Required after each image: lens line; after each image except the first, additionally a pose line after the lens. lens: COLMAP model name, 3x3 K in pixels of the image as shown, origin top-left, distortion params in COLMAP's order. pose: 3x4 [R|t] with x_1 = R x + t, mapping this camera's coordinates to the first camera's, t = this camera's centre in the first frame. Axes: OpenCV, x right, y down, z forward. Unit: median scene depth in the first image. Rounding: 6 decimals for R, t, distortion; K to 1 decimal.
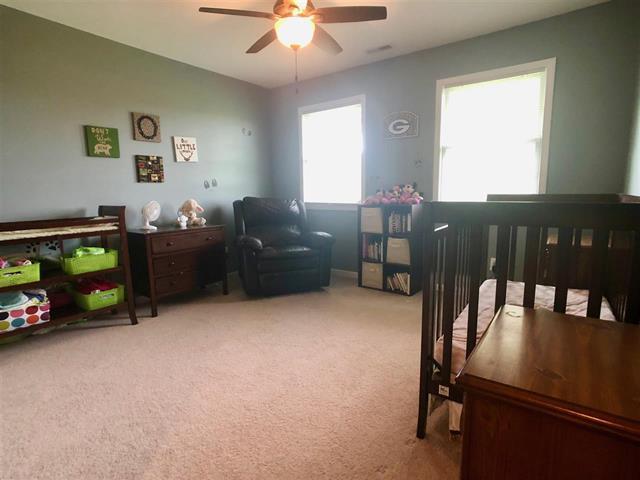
lens RADIAL K [[338.3, 0, 318.9], [0, 338.3, 238.6], [0, 0, 1]] dist [-0.020986, 0.011028]
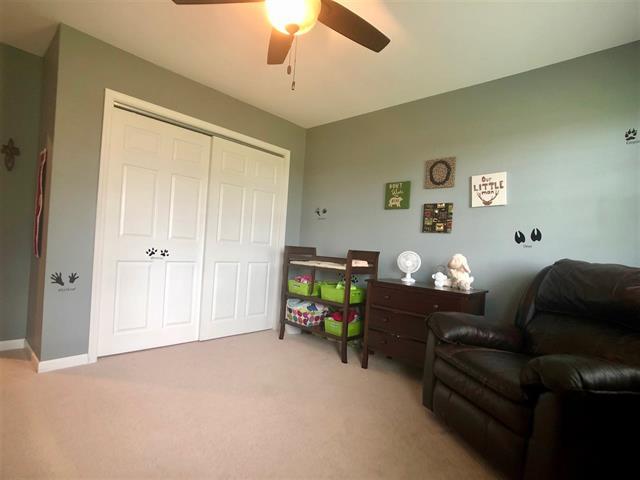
lens RADIAL K [[338.3, 0, 319.0], [0, 338.3, 245.8], [0, 0, 1]] dist [-0.020986, 0.011028]
pose [[-0.105285, 0.005740, -0.994426, 0.422497], [-0.205011, 0.978377, 0.027353, -0.094141], [0.973080, 0.206748, -0.101831, 0.800961]]
